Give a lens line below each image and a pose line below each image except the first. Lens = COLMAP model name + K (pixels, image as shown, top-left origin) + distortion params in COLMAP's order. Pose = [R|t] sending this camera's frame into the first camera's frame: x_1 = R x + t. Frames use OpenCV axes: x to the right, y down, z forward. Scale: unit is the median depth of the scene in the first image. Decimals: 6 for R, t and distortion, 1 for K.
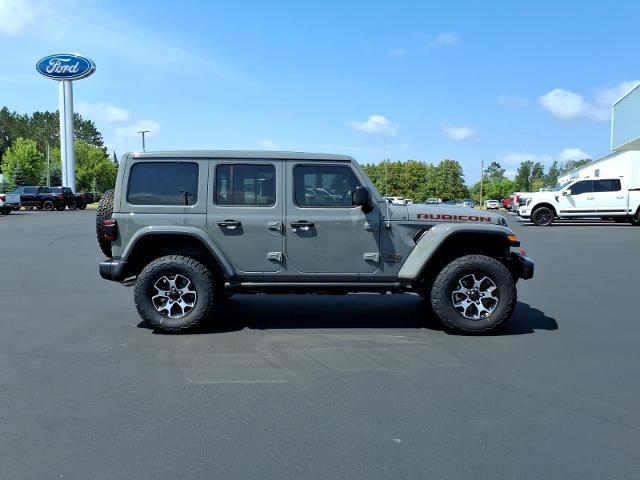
lens RADIAL K [[530.7, 0, 324.1], [0, 530.7, 249.9], [0, 0, 1]] dist [0.003084, -0.002806]
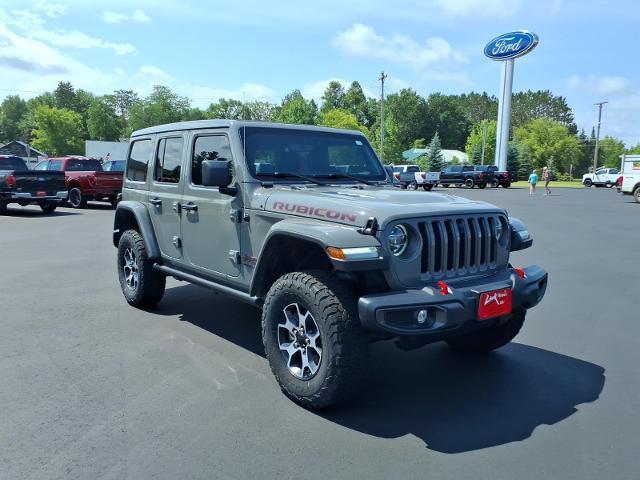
lens RADIAL K [[530.7, 0, 324.1], [0, 530.7, 249.9], [0, 0, 1]] dist [0.003084, -0.002806]
pose [[0.630323, 0.115438, -0.767703, 0.124987], [-0.085099, 0.993198, 0.079474, -0.010848], [0.771655, 0.015236, 0.635859, 0.104827]]
